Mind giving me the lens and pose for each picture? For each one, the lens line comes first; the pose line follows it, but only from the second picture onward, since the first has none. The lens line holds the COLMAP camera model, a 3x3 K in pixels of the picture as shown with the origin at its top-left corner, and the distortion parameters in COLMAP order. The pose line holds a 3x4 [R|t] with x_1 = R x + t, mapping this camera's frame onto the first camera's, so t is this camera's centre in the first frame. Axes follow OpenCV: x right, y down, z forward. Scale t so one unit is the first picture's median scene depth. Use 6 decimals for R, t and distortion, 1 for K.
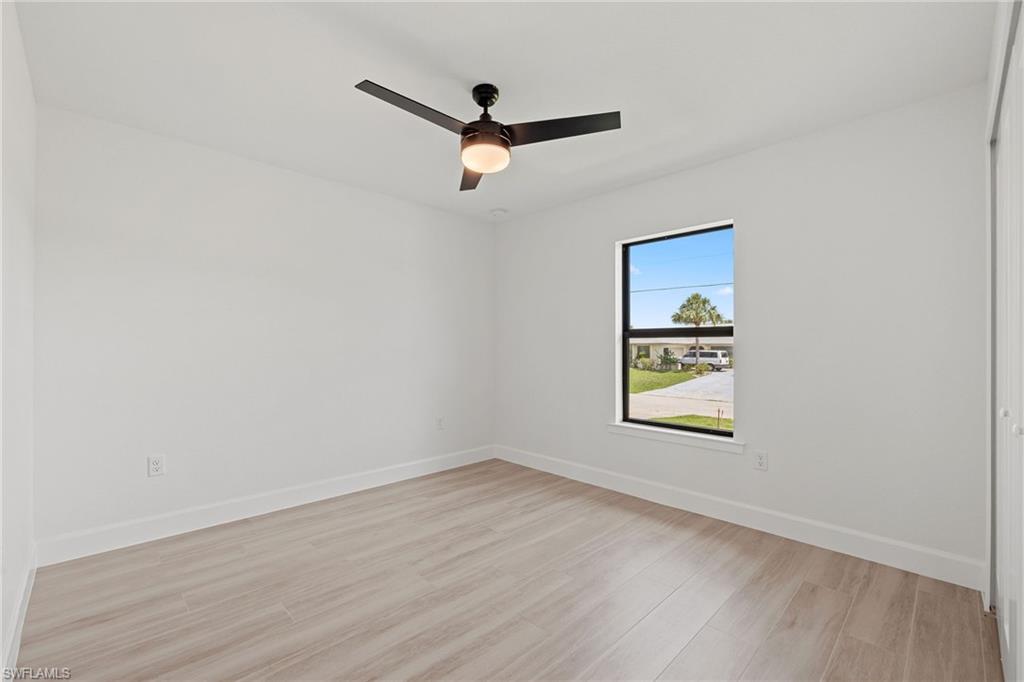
lens RADIAL K [[446.7, 0, 525.5], [0, 446.7, 344.6], [0, 0, 1]] dist [-0.000389, -0.000114]
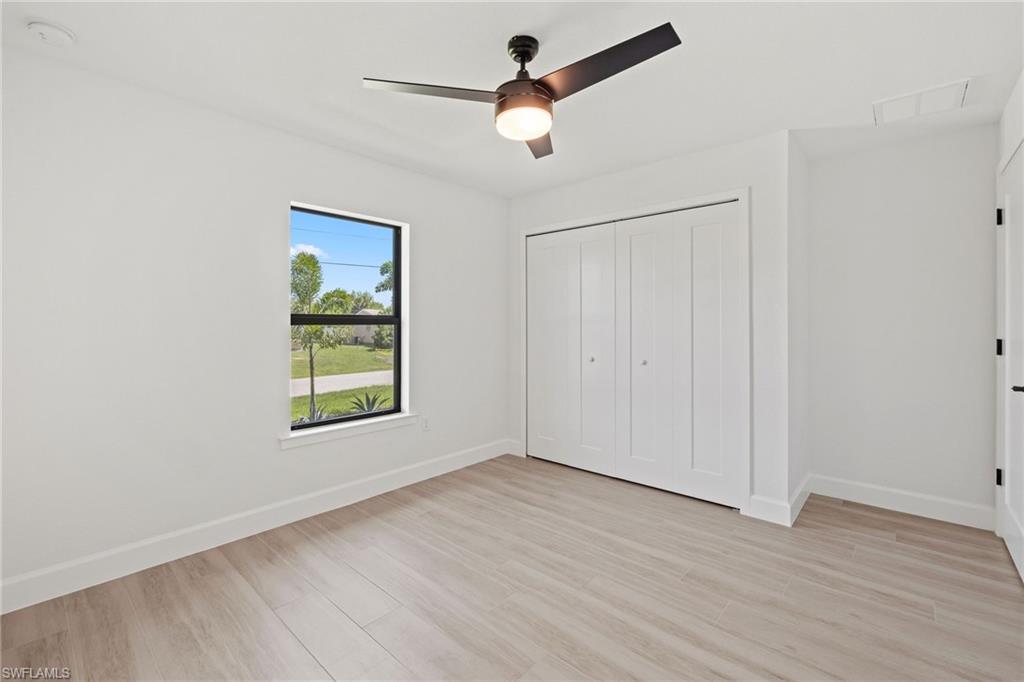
lens RADIAL K [[435.0, 0, 508.5], [0, 435.0, 326.0], [0, 0, 1]] dist [0.000815, 0.000008]
pose [[-0.043902, -0.009132, 0.998994, -0.875726], [-0.007833, 0.999931, 0.008796, -0.037559], [-0.999005, -0.007439, -0.043970, 1.011460]]
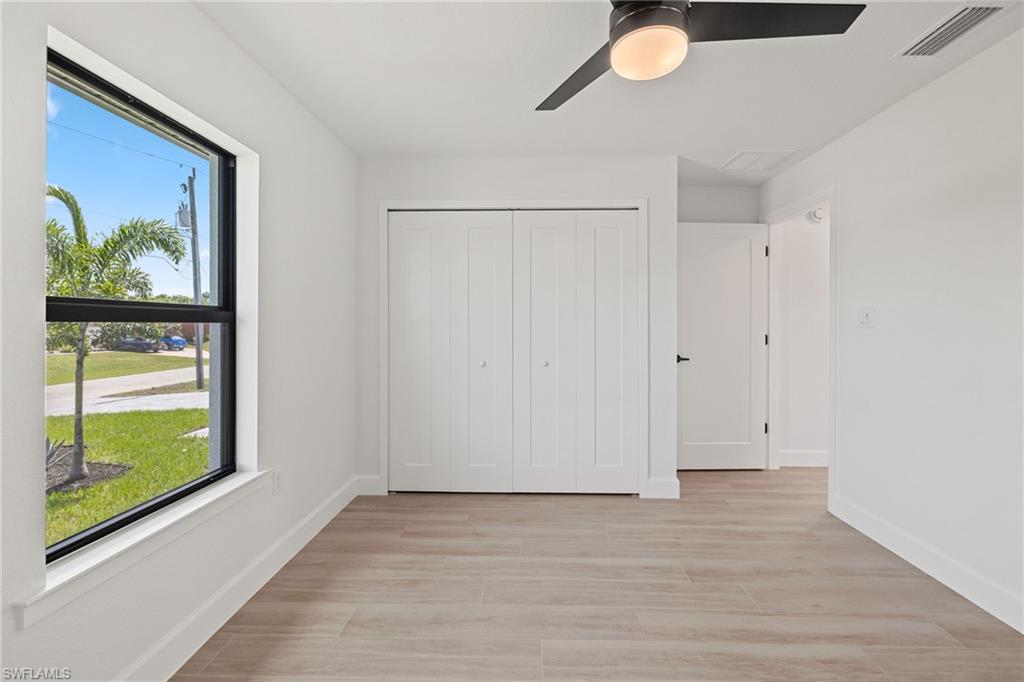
lens RADIAL K [[432.4, 0, 519.5], [0, 432.4, 326.3], [0, 0, 1]] dist [-0.000376, 0.000159]
pose [[-0.675375, -0.007572, 0.737436, -0.400686], [-0.010913, 0.999940, 0.000273, -0.024830], [-0.737394, -0.007863, -0.675417, 1.479192]]
